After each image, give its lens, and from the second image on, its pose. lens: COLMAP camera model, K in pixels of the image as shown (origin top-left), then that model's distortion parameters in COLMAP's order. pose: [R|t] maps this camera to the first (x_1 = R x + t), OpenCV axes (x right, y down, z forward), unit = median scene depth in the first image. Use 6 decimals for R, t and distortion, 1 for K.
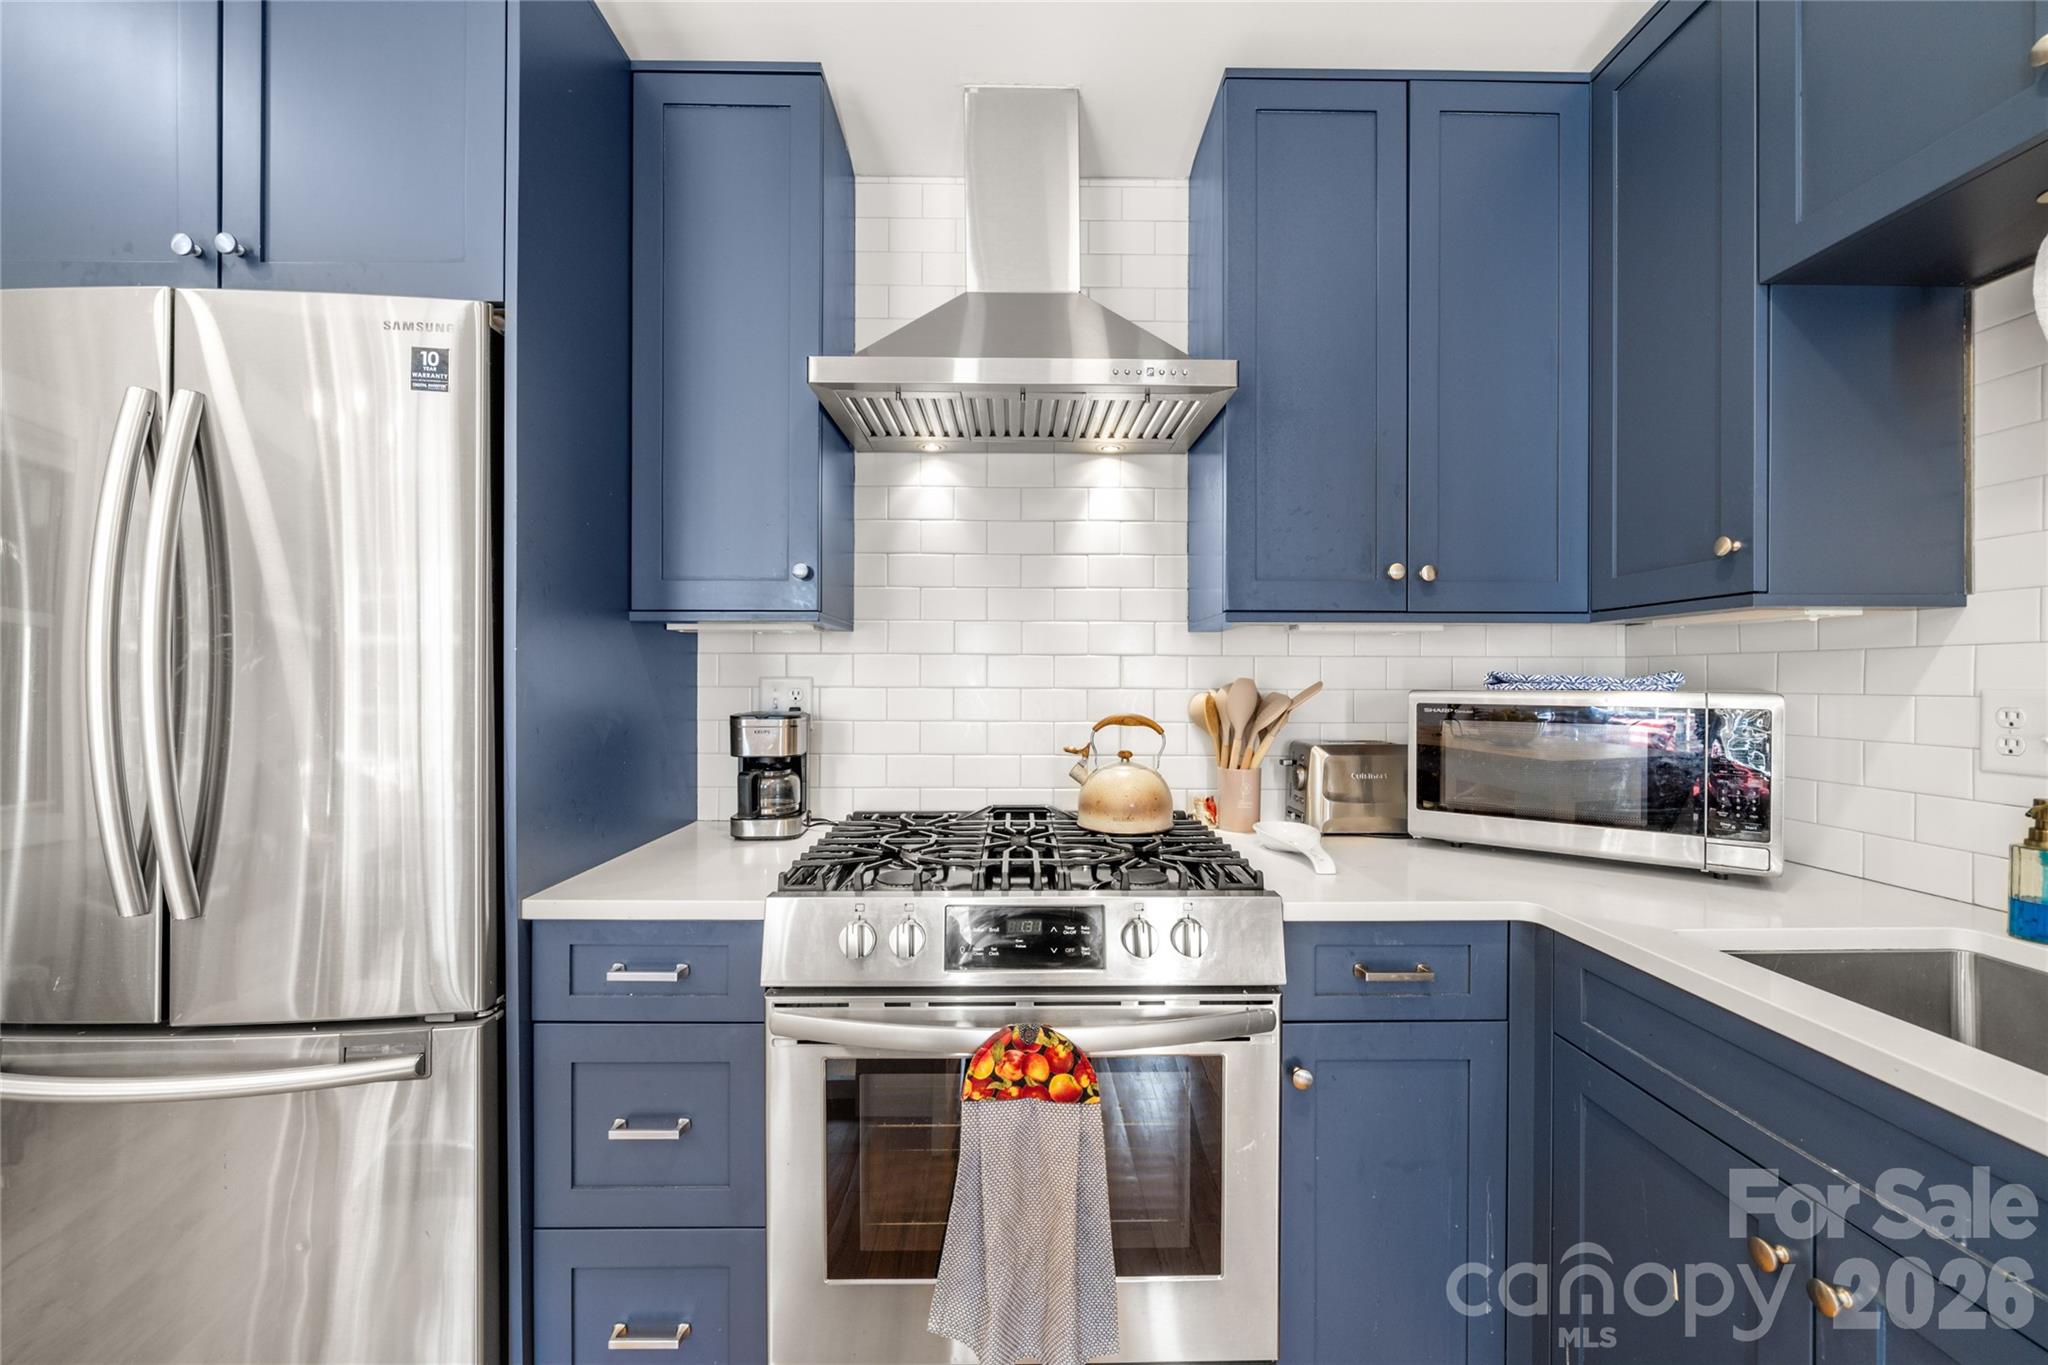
lens RADIAL K [[778.7, 0, 1027.1], [0, 778.7, 685.0], [0, 0, 1]] dist [0.003860, -0.000333]
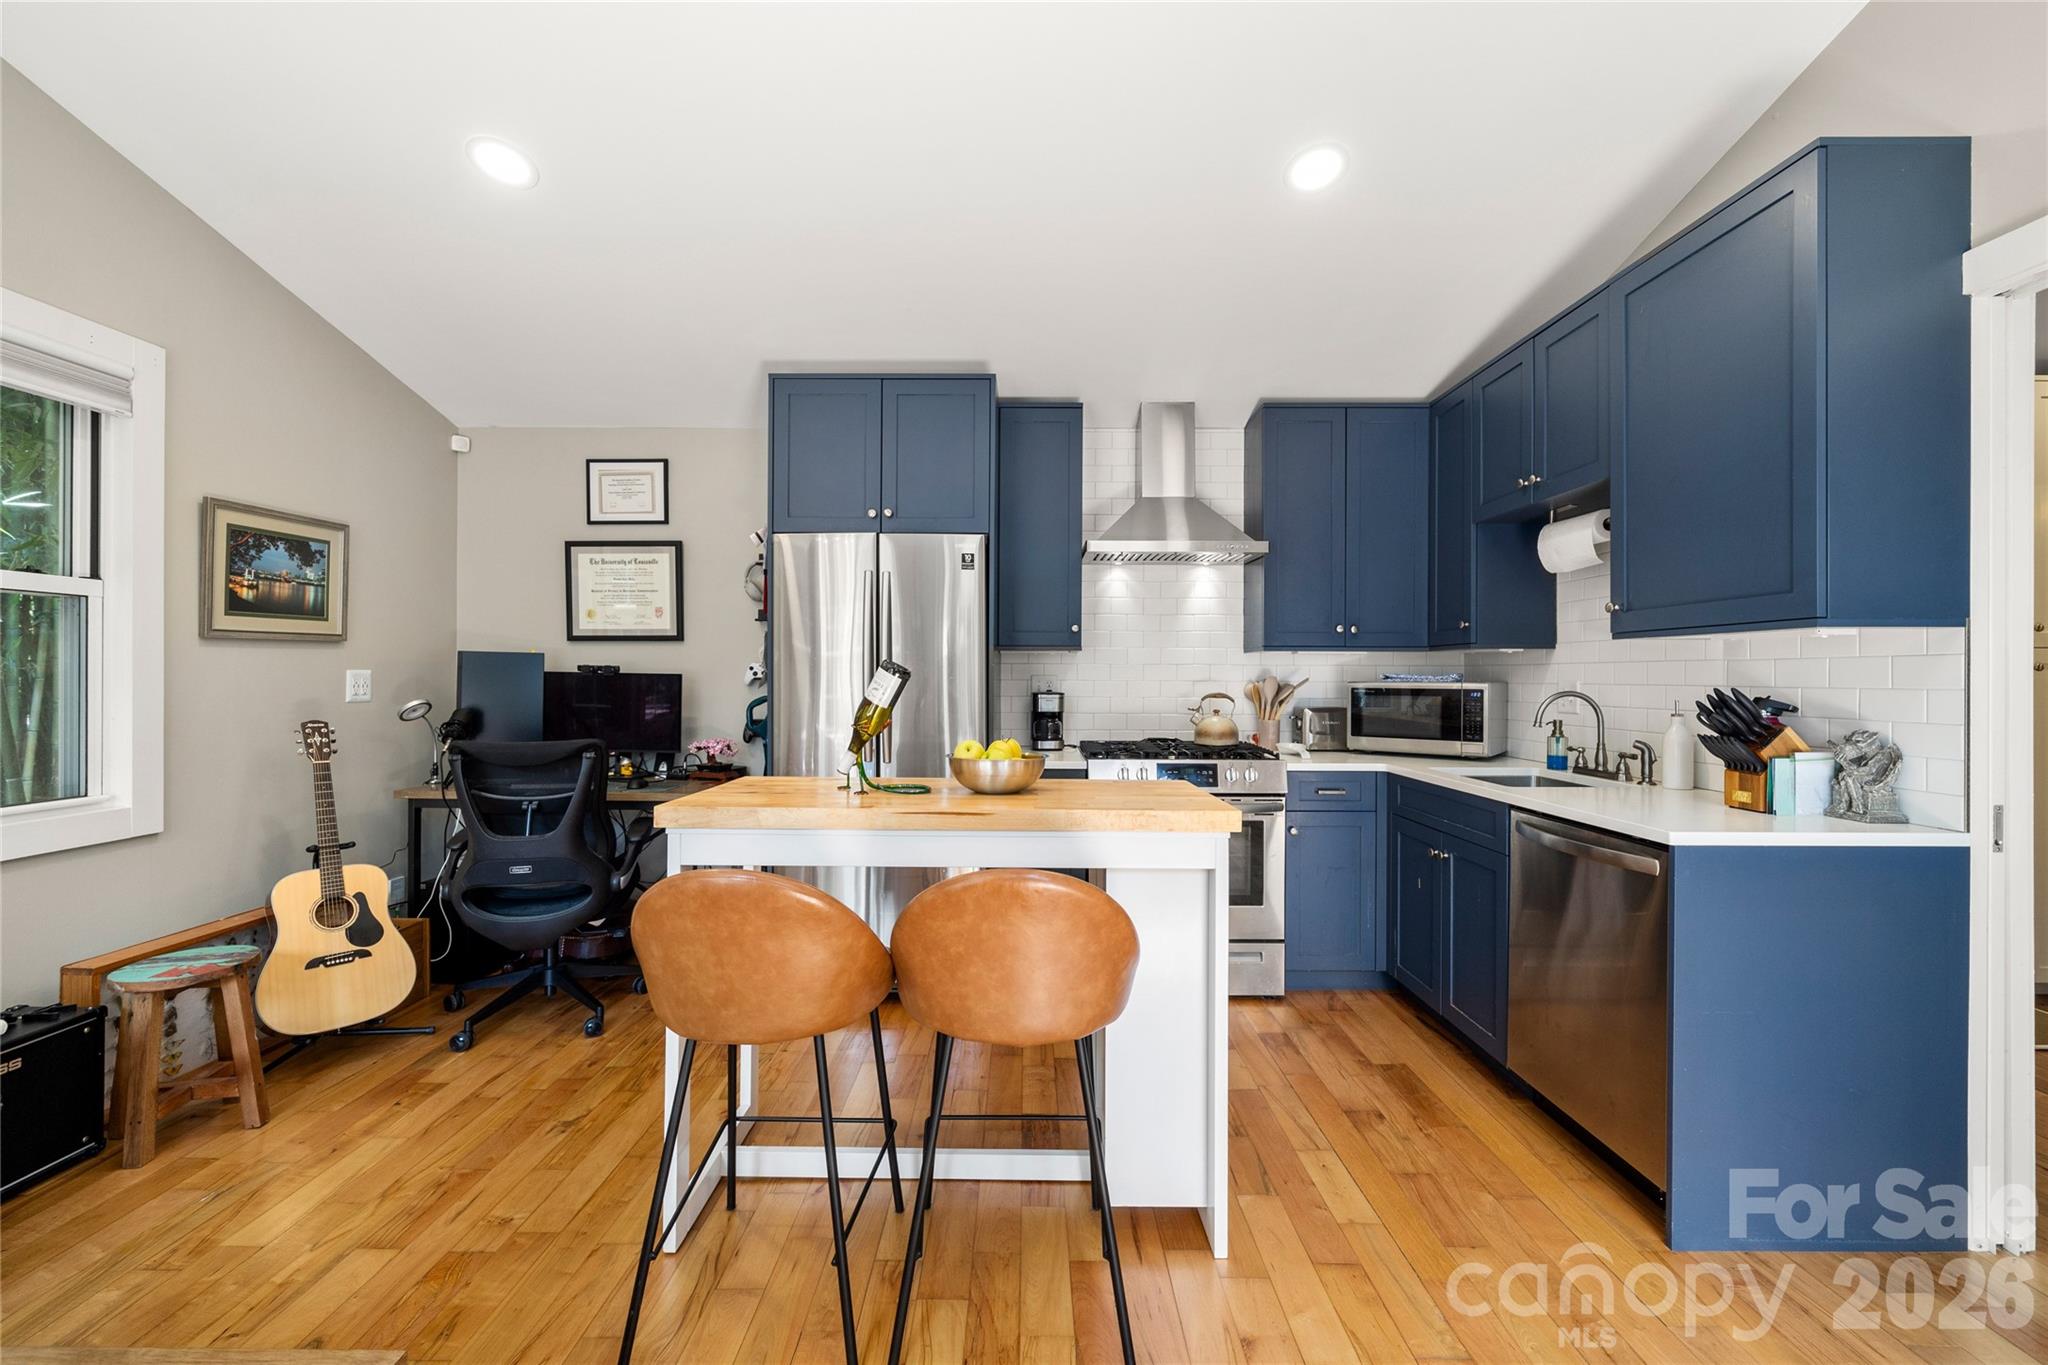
lens RADIAL K [[845.5, 0, 1009.1], [0, 845.5, 677.9], [0, 0, 1]] dist [0.000405, -0.001257]
pose [[0.999522, 0.002114, -0.030829, -0.389191], [-0.002144, 0.999997, -0.000929, -0.000028], [0.030827, 0.000995, 0.999524, -1.409180]]
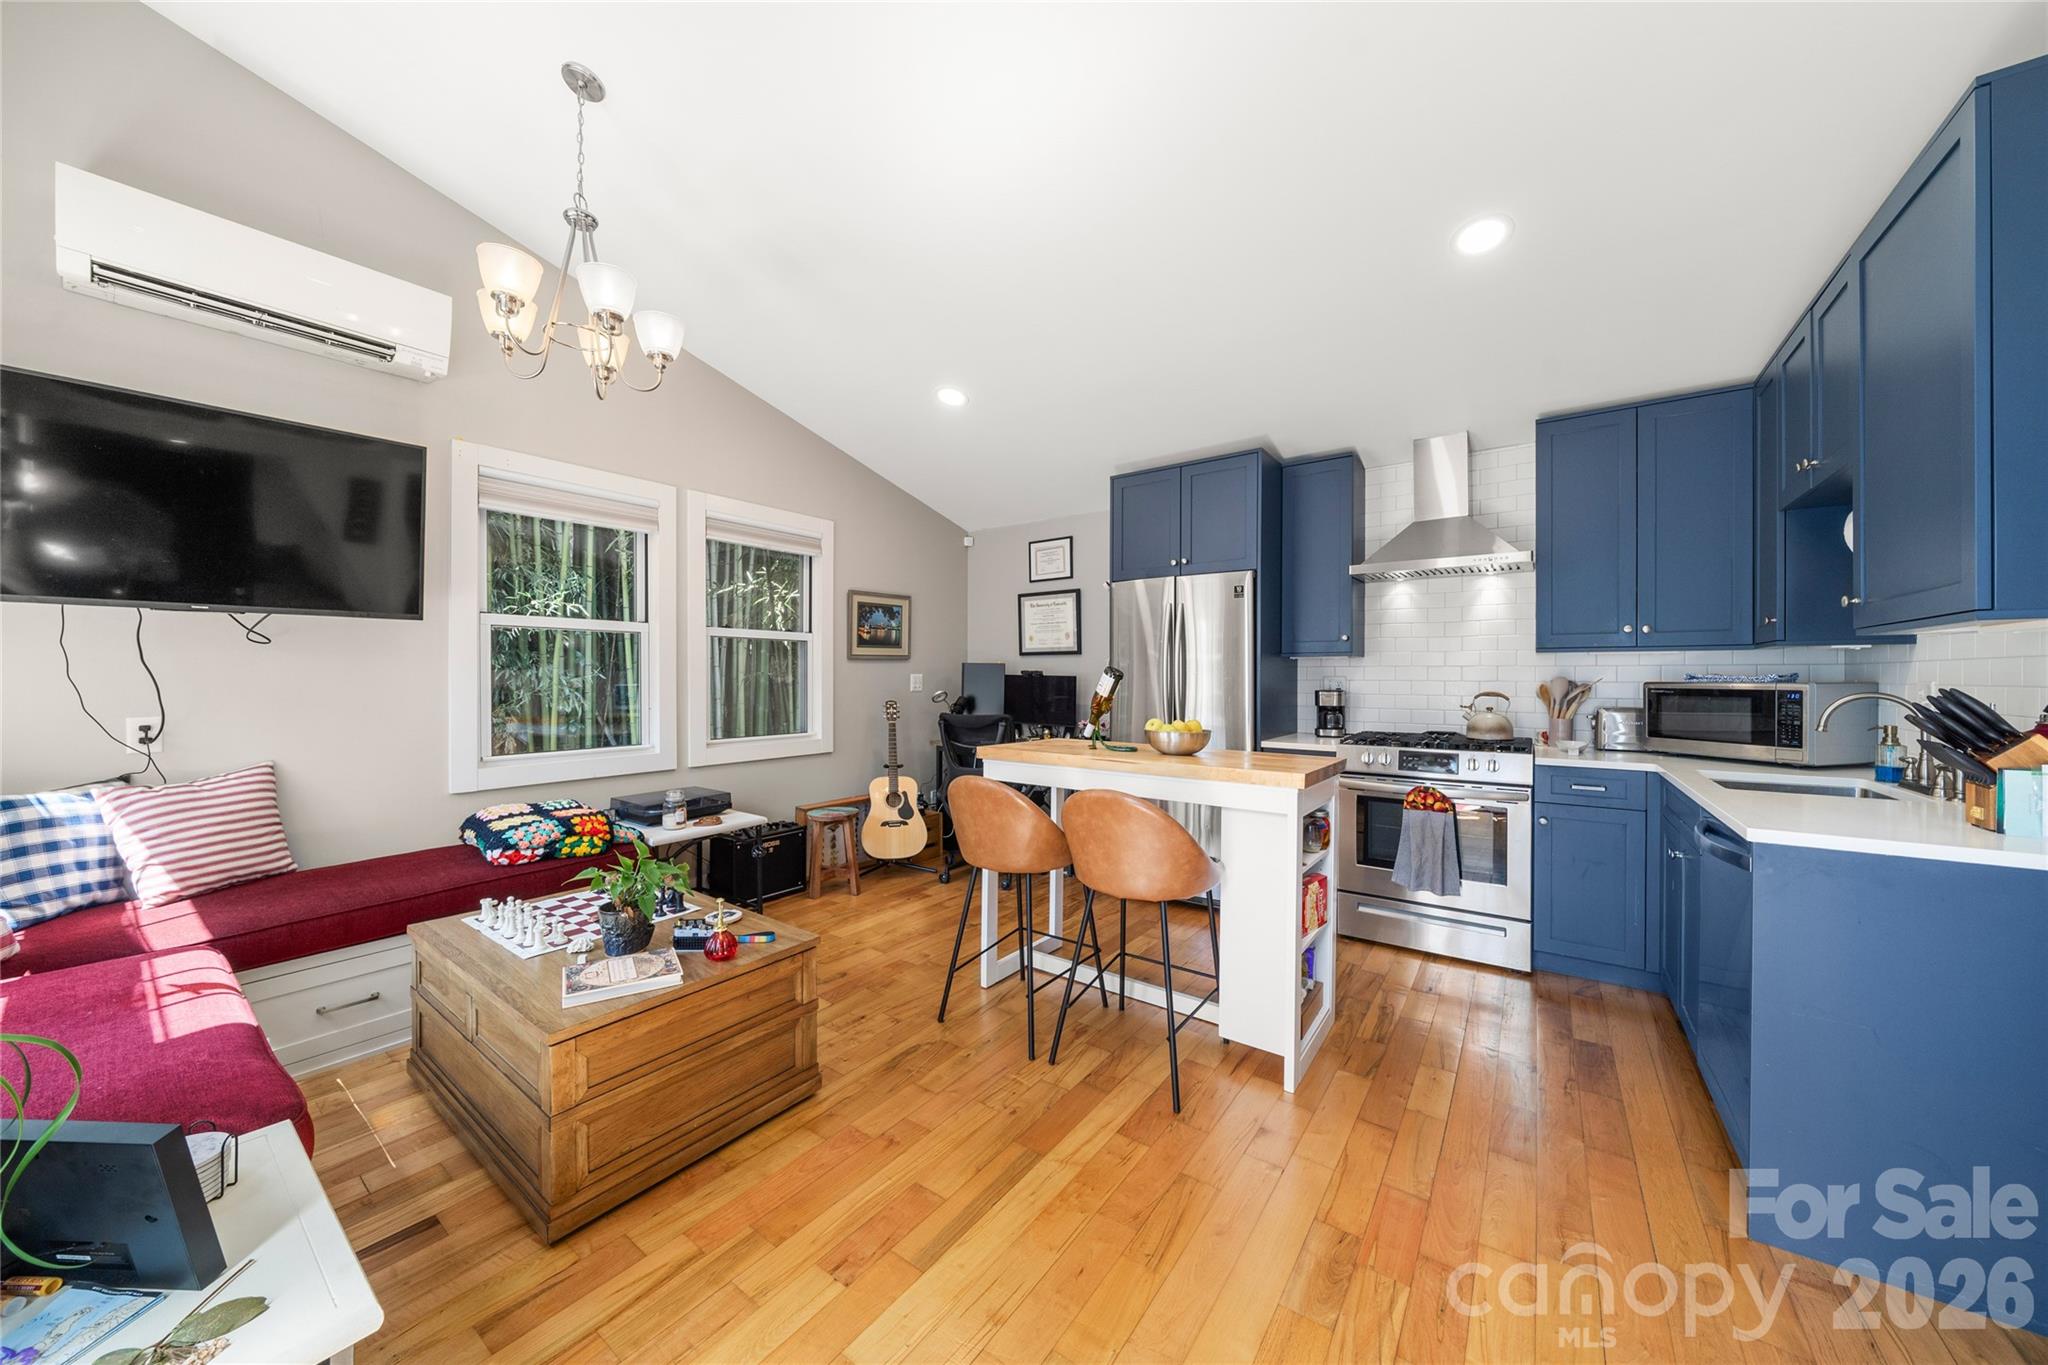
lens RADIAL K [[711.1, 0, 1002.8], [0, 711.1, 675.3], [0, 0, 1]] dist [-0.010318, 0.000370]
pose [[0.777764, -0.001258, -0.628555, 0.337220], [-0.002377, 0.999985, -0.004943, 0.002171], [0.628552, 0.005338, 0.777749, -1.659358]]
